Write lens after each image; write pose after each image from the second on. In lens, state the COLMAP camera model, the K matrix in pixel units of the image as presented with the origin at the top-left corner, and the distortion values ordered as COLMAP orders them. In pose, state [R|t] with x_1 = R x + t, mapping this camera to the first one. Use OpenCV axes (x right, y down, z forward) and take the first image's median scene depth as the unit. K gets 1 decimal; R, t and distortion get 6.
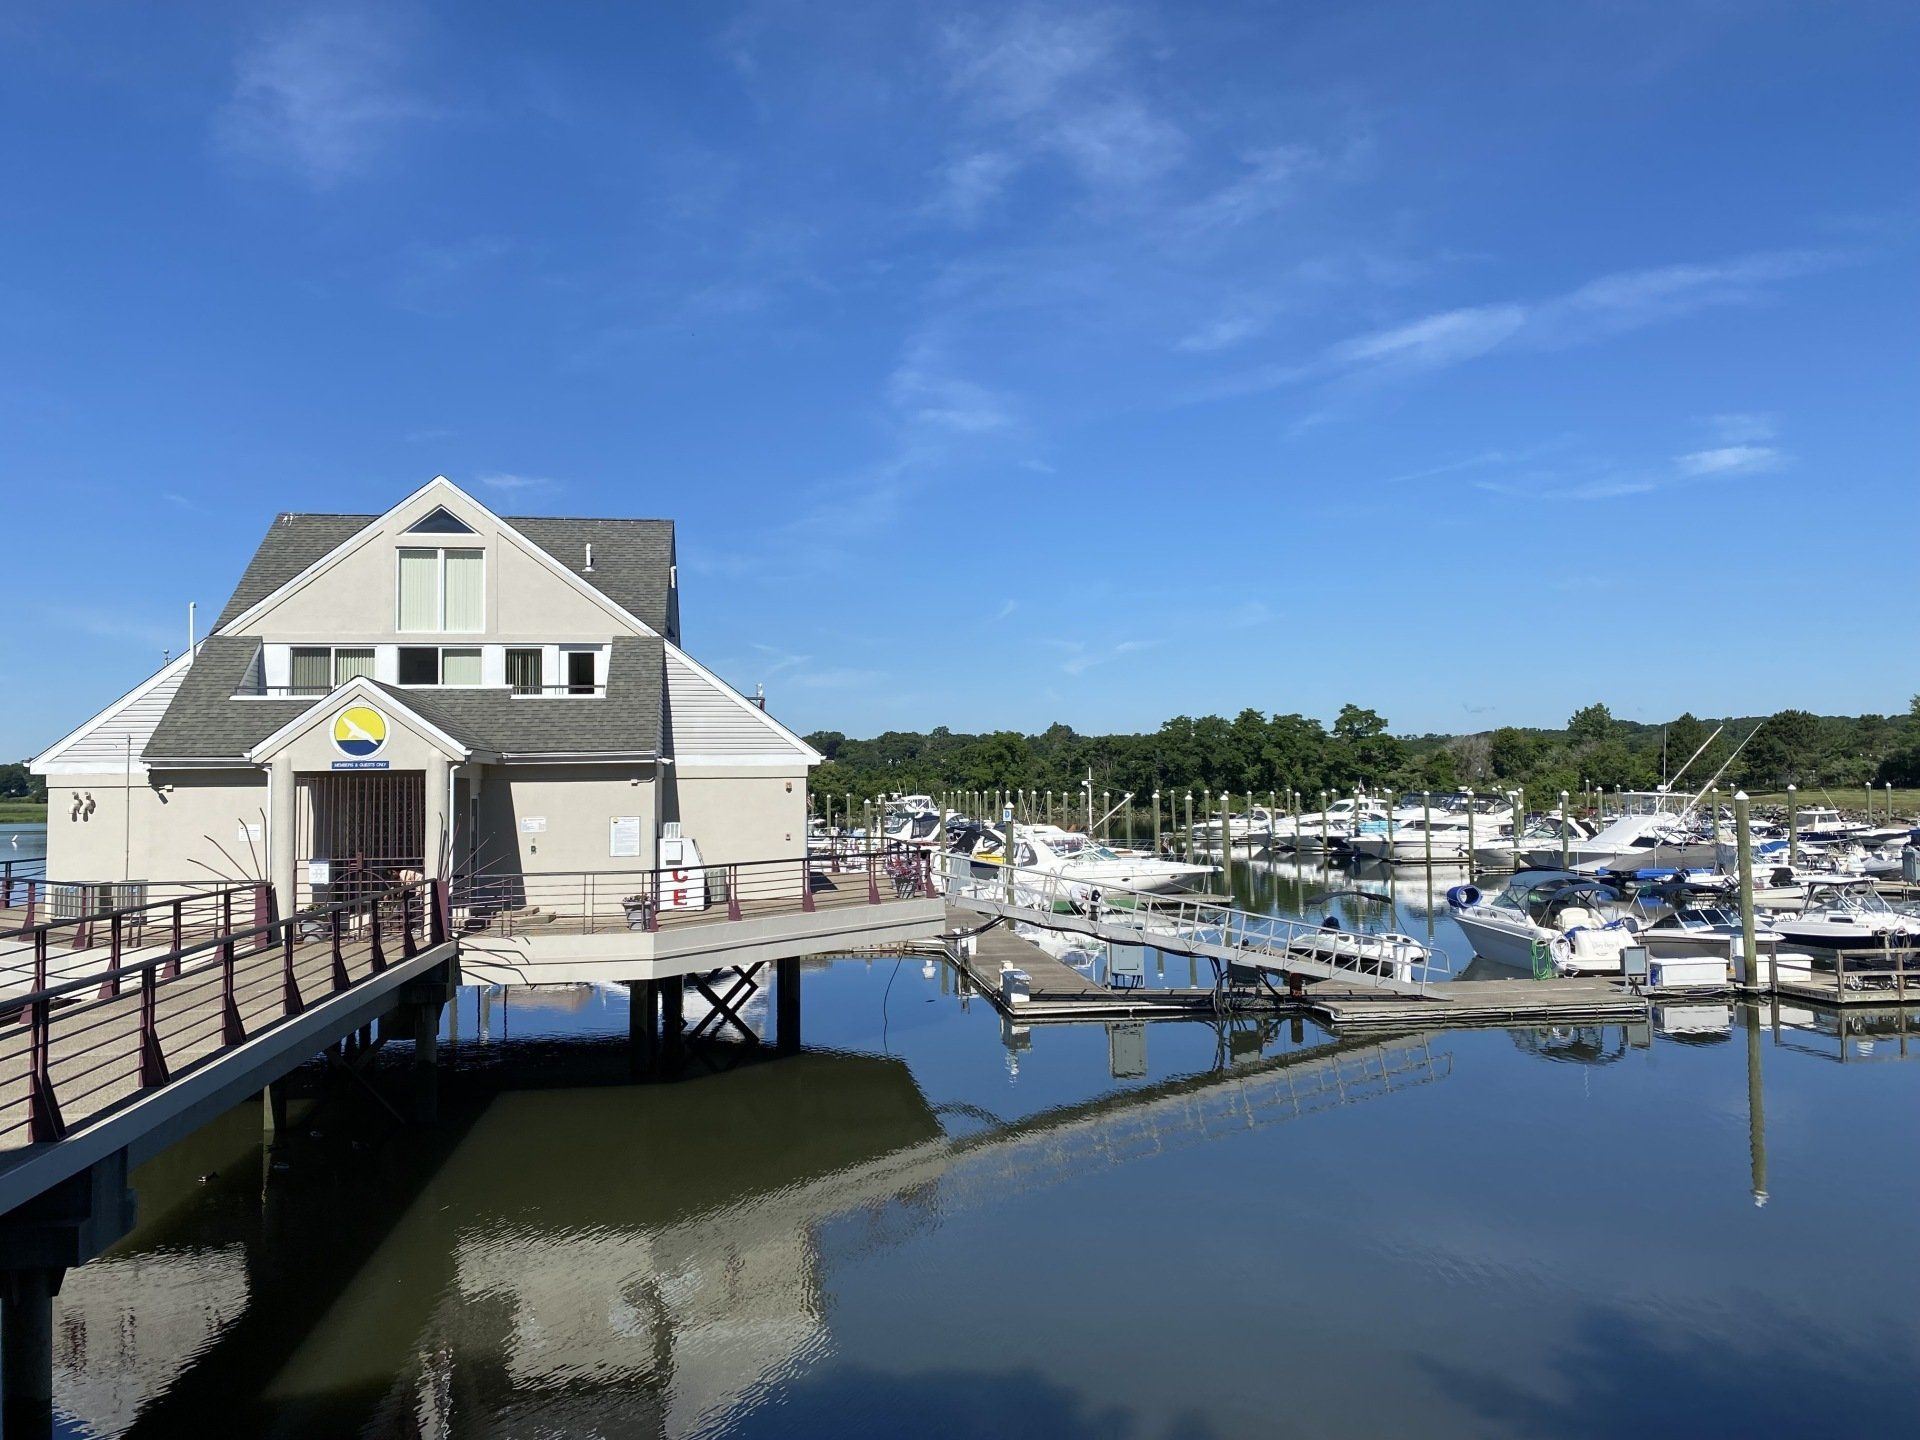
lens RADIAL K [[1450.3, 0, 959.3], [0, 1450.3, 712.4], [0, 0, 1]] dist [0.010696, -0.010278]
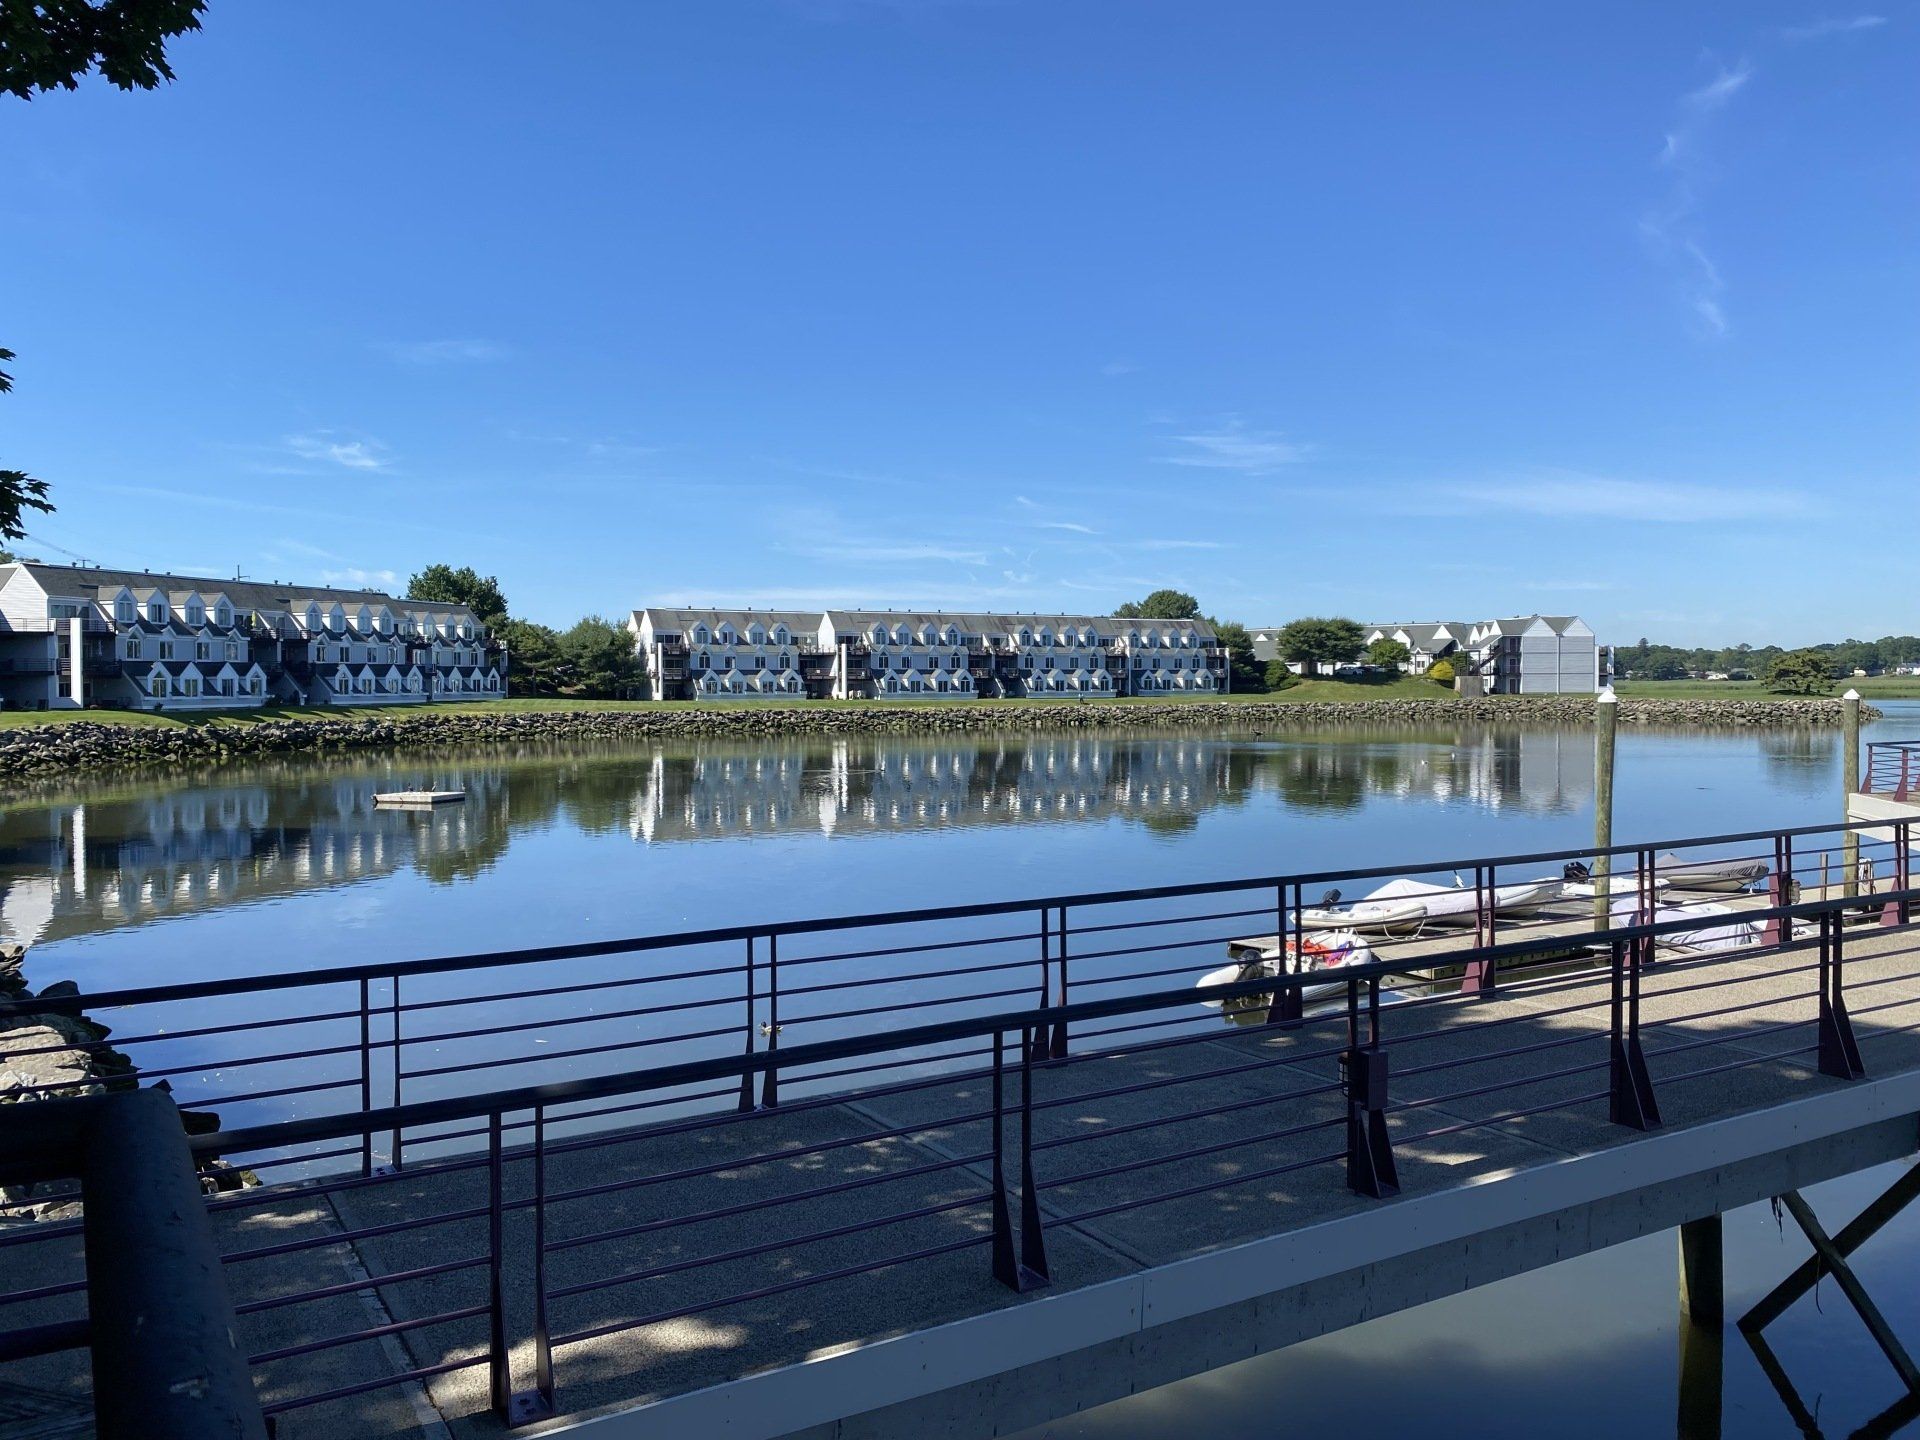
lens RADIAL K [[1450.3, 0, 958.8], [0, 1450.3, 720.4], [0, 0, 1]] dist [0.010696, -0.010278]
pose [[0.366846, 0.047416, -0.929072, -0.050378], [0.037603, 0.997128, 0.065737, 0.017042], [0.929521, -0.059051, 0.364010, 0.337163]]
